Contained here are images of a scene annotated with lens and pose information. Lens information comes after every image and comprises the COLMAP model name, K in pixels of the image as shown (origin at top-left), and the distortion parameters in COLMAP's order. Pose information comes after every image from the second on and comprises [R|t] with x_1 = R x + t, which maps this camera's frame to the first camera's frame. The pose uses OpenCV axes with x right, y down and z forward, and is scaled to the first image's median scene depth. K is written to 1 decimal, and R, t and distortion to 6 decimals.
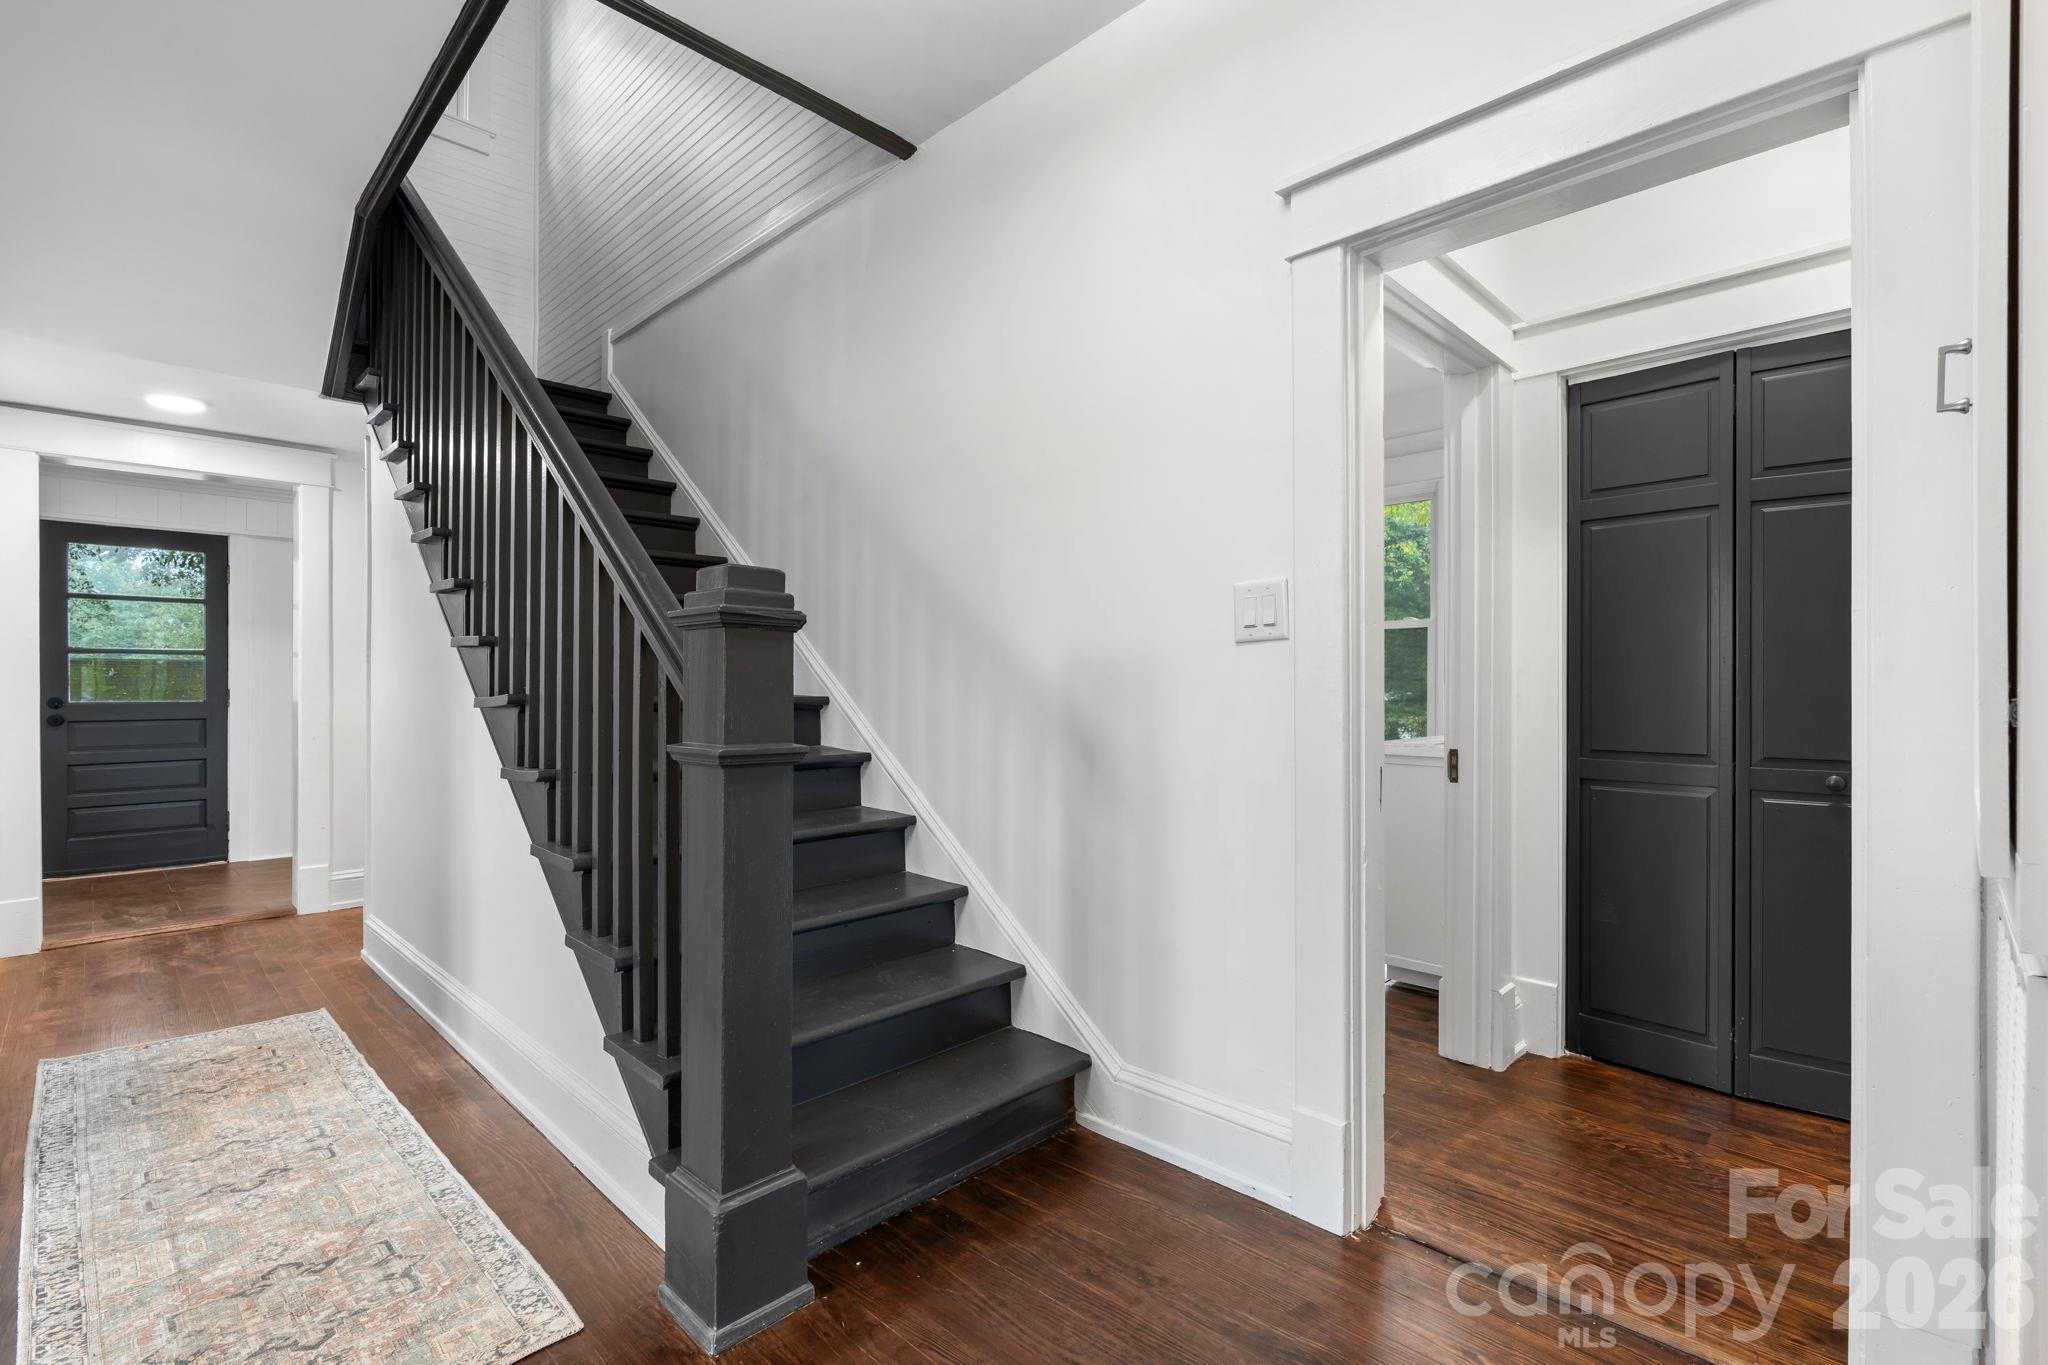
lens RADIAL K [[938.1, 0, 1015.1], [0, 938.1, 689.4], [0, 0, 1]] dist [0.000202, 0.000775]
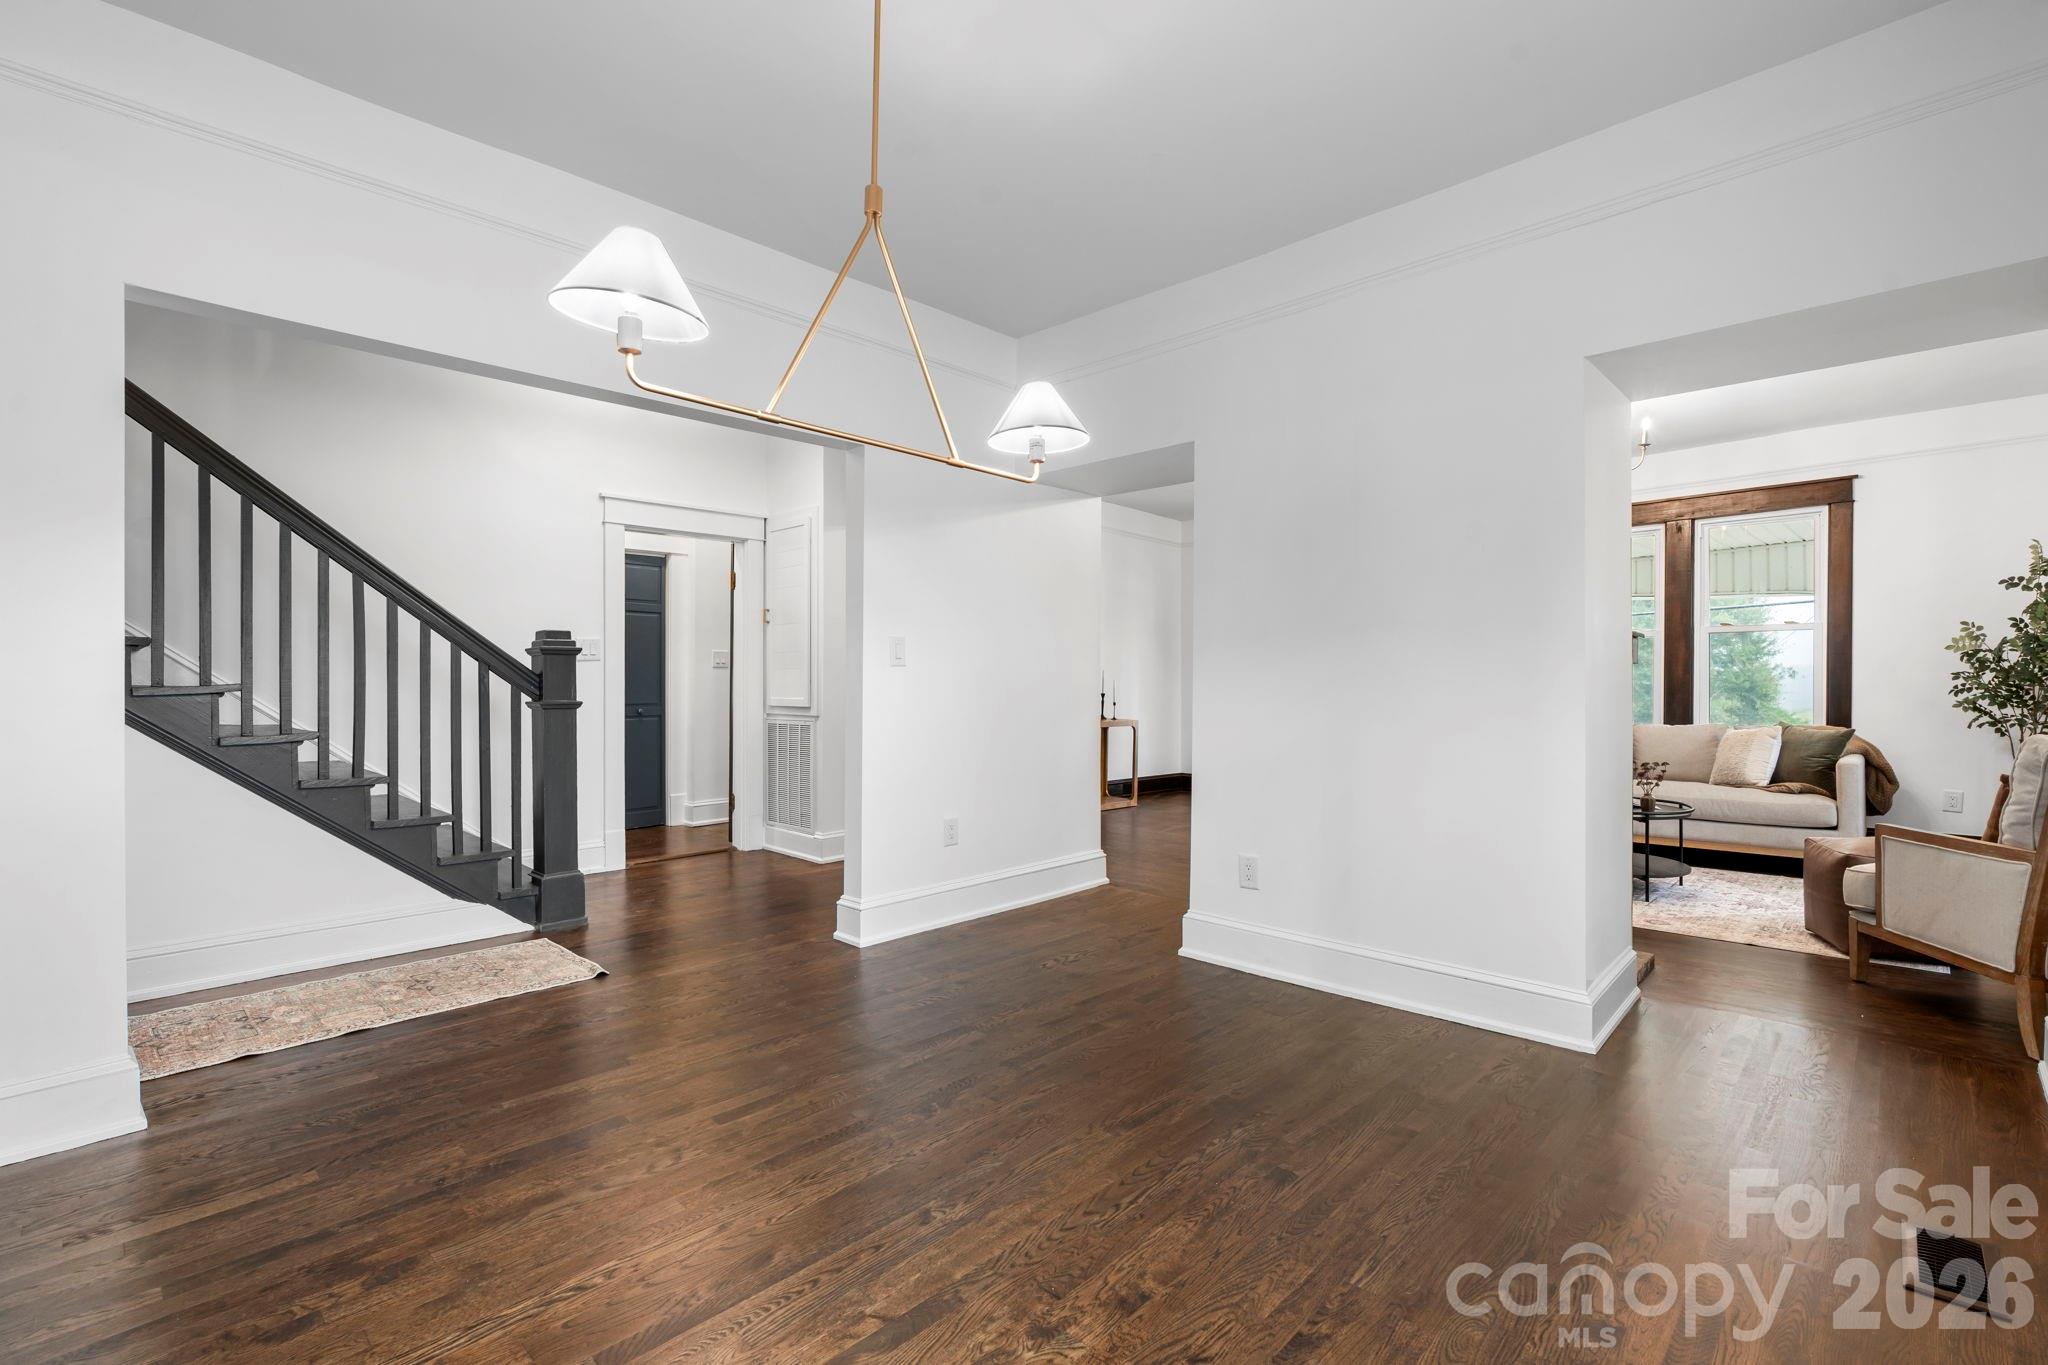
lens RADIAL K [[938.1, 0, 1022.5], [0, 938.1, 682.6], [0, 0, 1]] dist [0.000202, 0.000775]
pose [[-0.027244, -0.001963, 0.999627, -2.617514], [0.008971, 0.999957, 0.002208, 0.019390], [-0.999589, 0.009028, -0.027225, -0.159702]]
